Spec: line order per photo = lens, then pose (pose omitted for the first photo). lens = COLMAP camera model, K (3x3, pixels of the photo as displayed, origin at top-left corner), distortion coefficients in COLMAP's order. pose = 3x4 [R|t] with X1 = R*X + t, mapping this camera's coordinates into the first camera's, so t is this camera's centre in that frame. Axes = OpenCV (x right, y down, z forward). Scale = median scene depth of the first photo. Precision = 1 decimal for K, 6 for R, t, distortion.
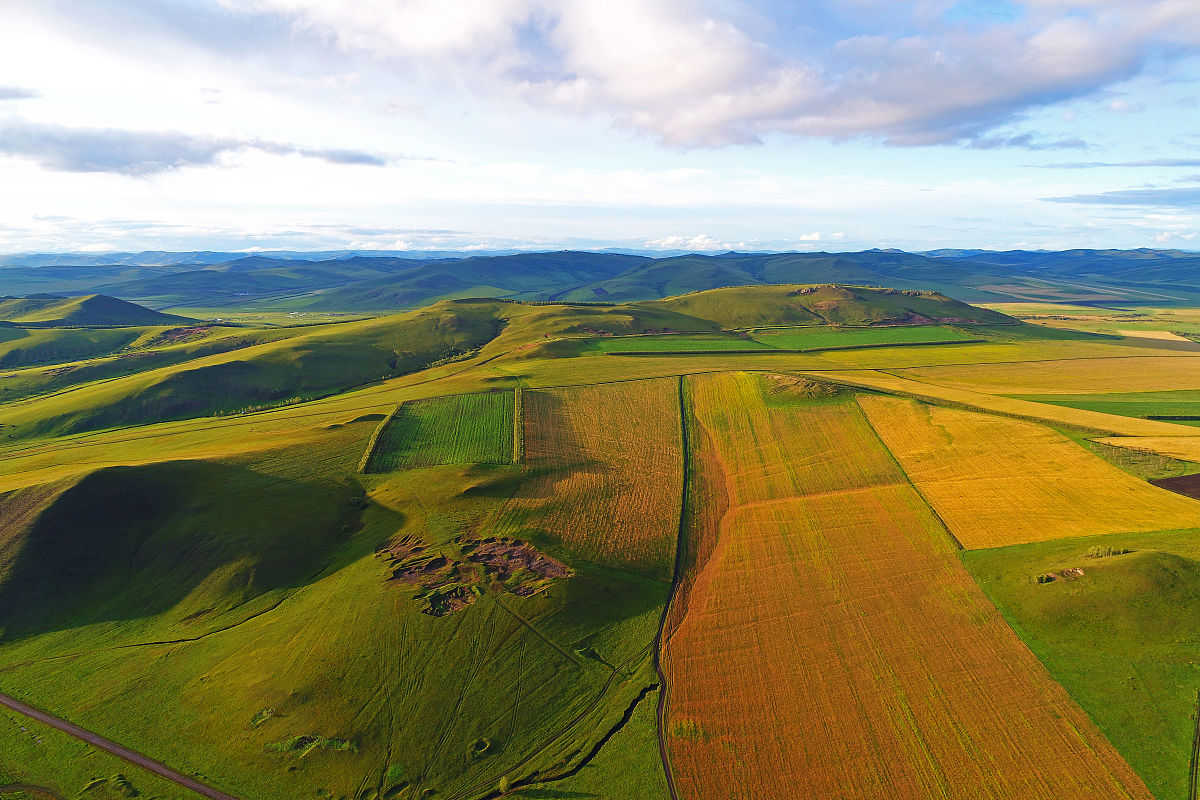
lens RADIAL K [[809.2, 0, 599.4], [0, 809.2, 400.6], [0, 0, 1]] dist [0.002187, 0.002425]
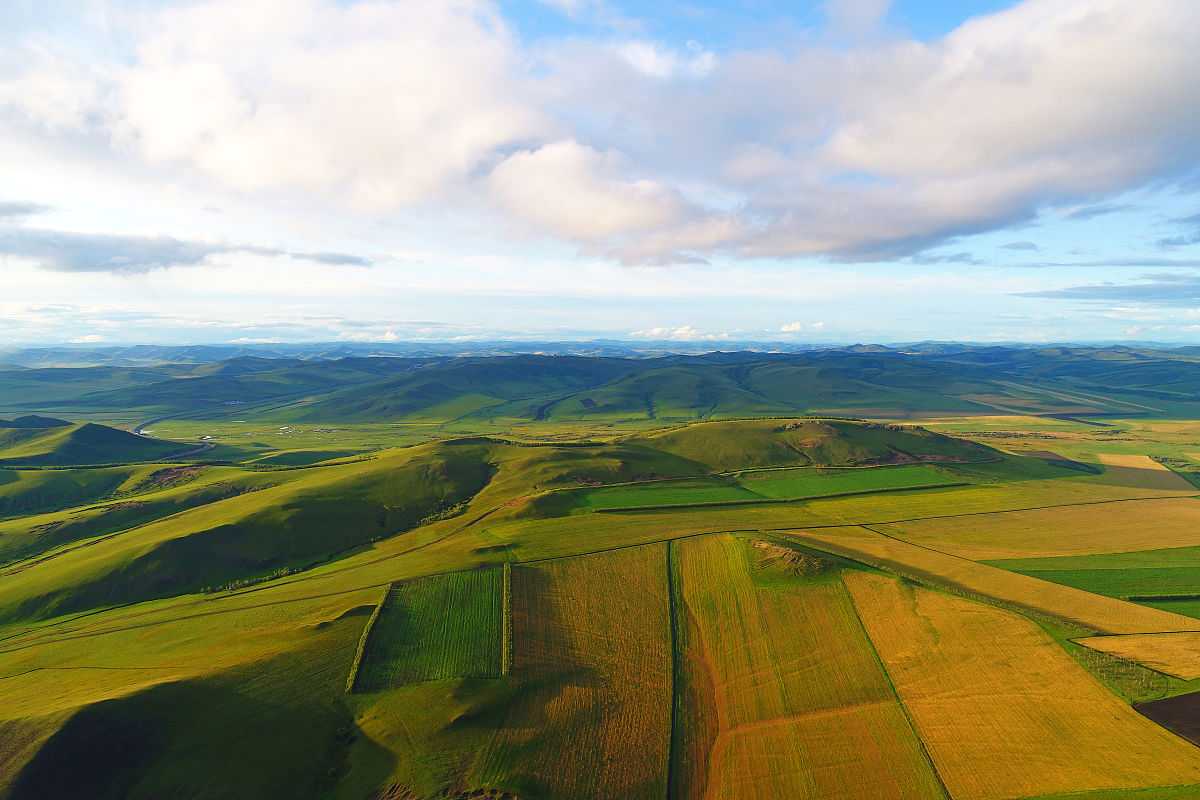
lens RADIAL K [[809.2, 0, 600.5], [0, 809.2, 406.3], [0, 0, 1]] dist [0.002187, 0.002425]
pose [[0.999842, -0.009405, 0.015079, 0.001972], [0.010849, 0.995053, -0.098749, -0.103792], [-0.014076, 0.098897, 0.994998, -0.018400]]
